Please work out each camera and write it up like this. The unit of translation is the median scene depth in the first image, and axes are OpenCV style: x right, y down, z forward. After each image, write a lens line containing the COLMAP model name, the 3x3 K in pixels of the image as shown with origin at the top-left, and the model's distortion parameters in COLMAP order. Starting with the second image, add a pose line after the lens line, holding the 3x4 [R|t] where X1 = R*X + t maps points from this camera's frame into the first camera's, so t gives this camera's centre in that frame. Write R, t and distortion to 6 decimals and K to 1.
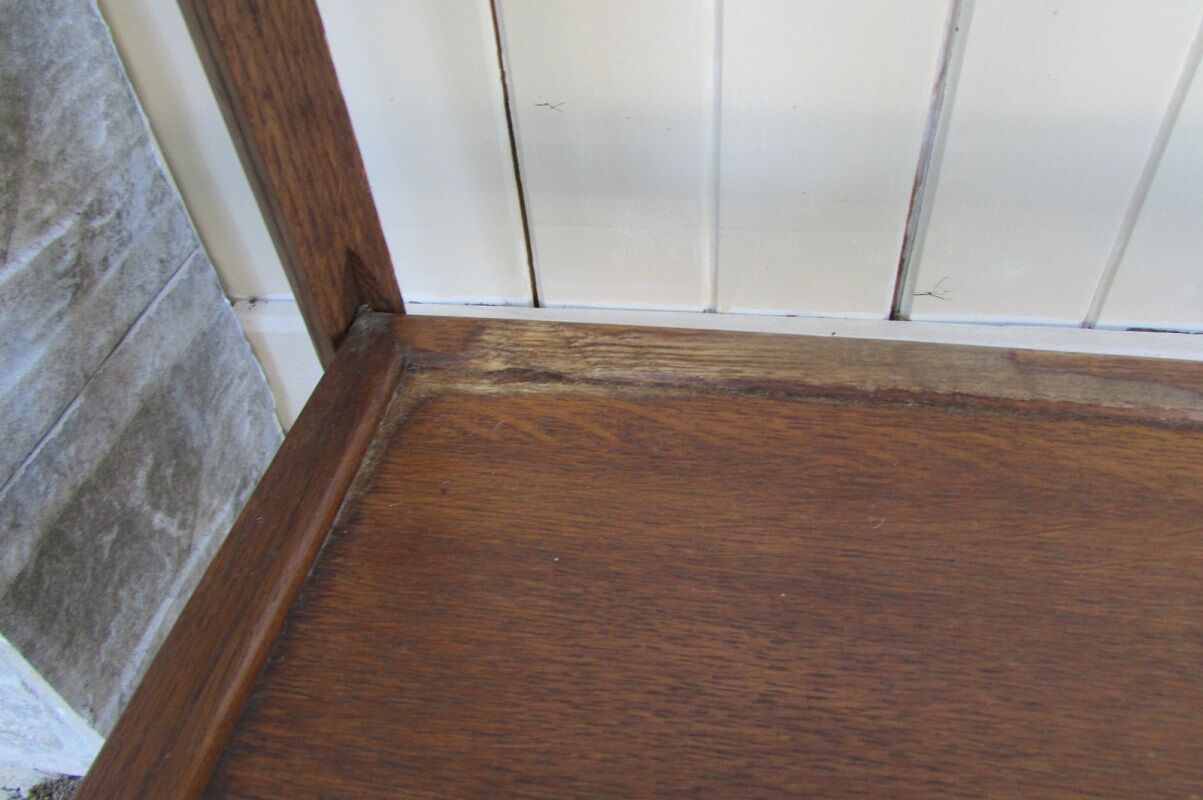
lens RADIAL K [[833.9, 0, 609.6], [0, 833.9, 401.0], [0, 0, 1]] dist [-0.039868, 0.003395]
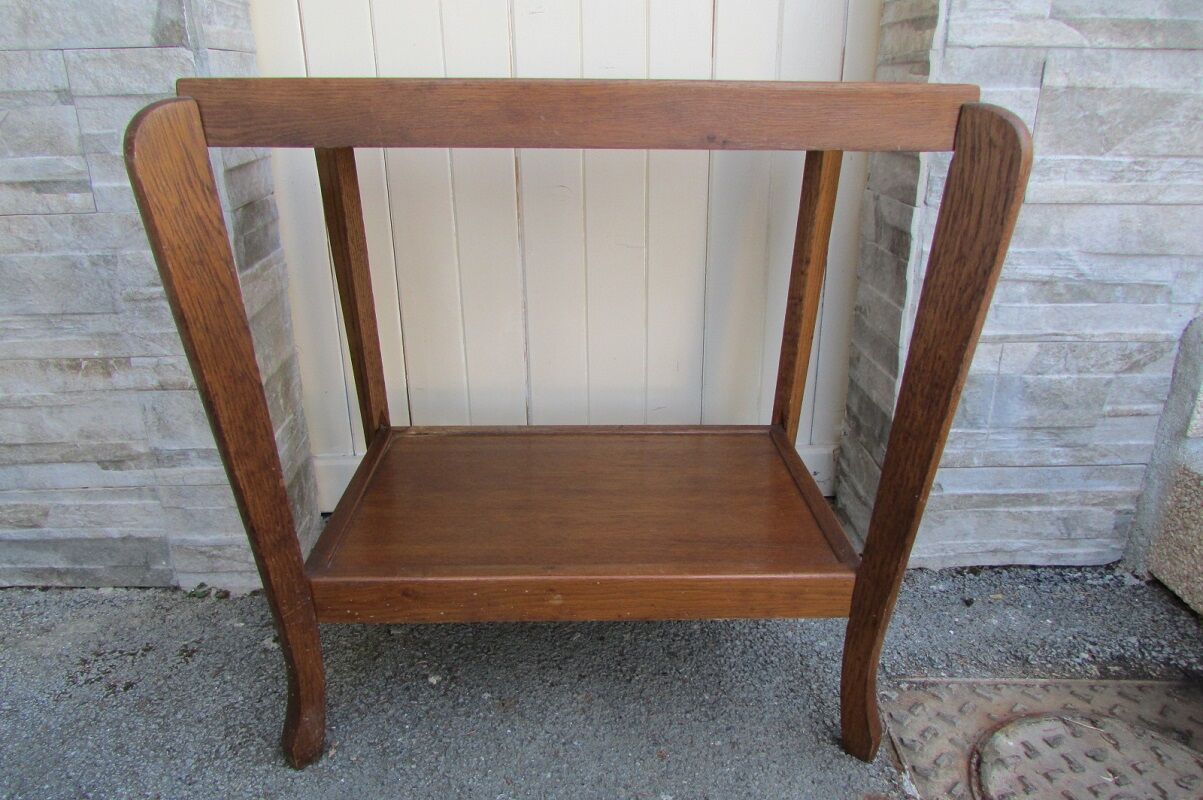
lens RADIAL K [[833.9, 0, 609.6], [0, 833.9, 401.0], [0, 0, 1]] dist [-0.039868, 0.003395]
pose [[0.982779, -0.014227, 0.184237, 0.072765], [0.083538, 0.923536, -0.374304, 1.308569], [-0.164824, 0.383248, 0.908820, -2.811523]]
